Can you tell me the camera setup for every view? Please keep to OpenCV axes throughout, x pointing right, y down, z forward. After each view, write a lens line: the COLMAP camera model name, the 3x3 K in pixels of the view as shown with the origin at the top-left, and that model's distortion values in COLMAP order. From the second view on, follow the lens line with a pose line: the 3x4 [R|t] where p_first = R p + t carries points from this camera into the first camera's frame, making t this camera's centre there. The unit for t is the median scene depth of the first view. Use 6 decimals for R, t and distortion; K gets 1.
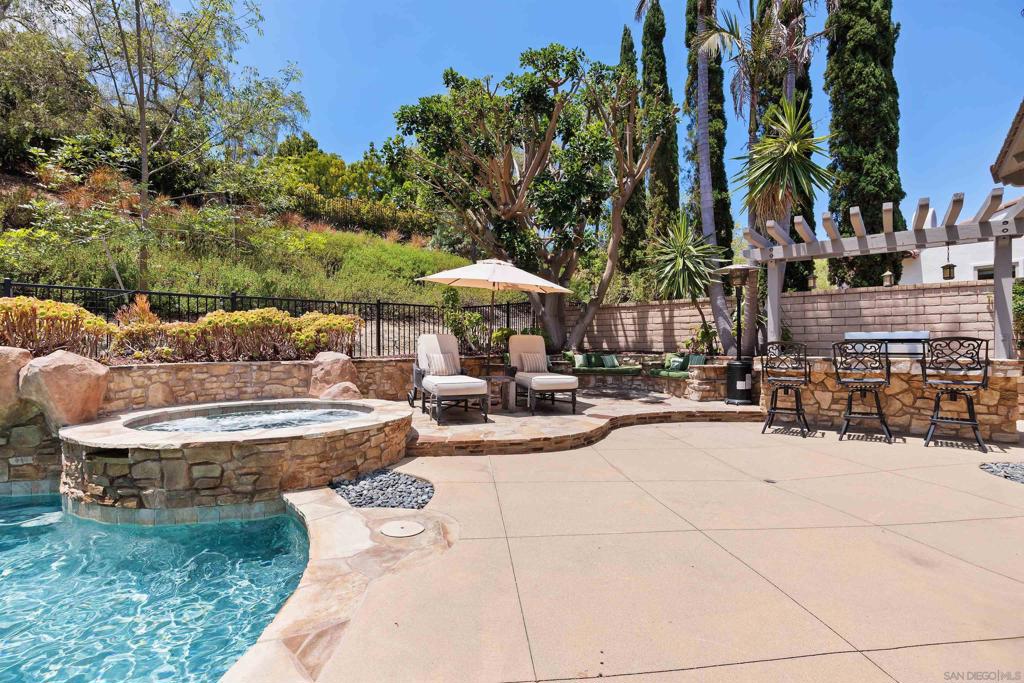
lens RADIAL K [[476.2, 0, 508.9], [0, 476.2, 345.2], [0, 0, 1]] dist [-0.002106, 0.000127]
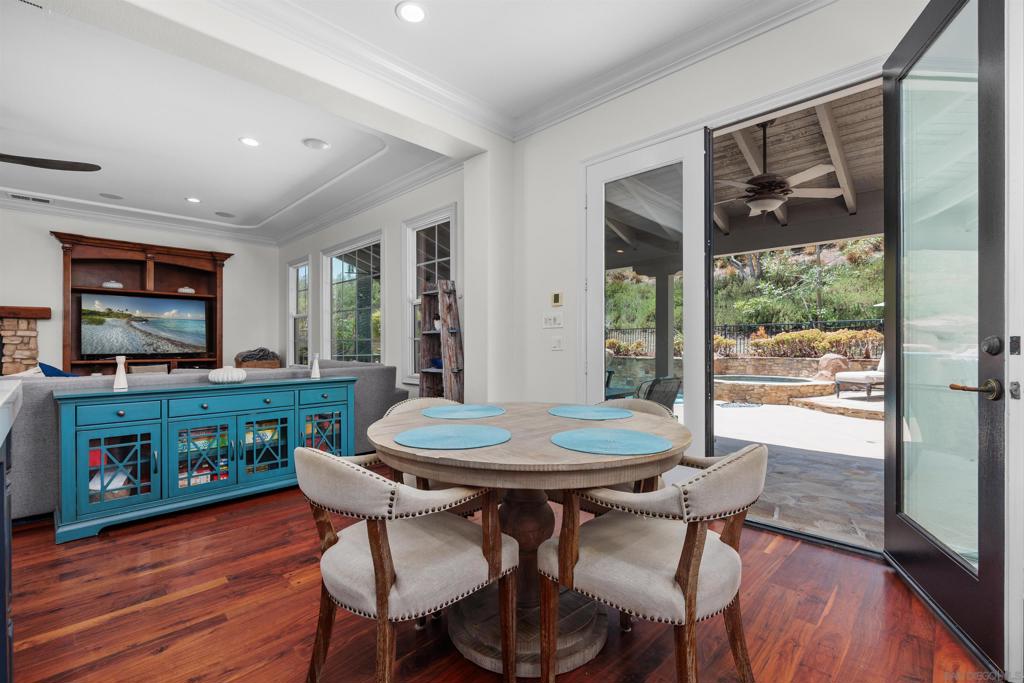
lens RADIAL K [[441.2, 0, 507.9], [0, 441.2, 346.4], [0, 0, 1]] dist [-0.008418, -0.000918]
pose [[-0.078927, 0.003865, -0.996873, 1.604498], [0.000647, 0.999992, 0.003826, -0.023911], [0.996880, -0.000343, -0.078929, -0.050841]]
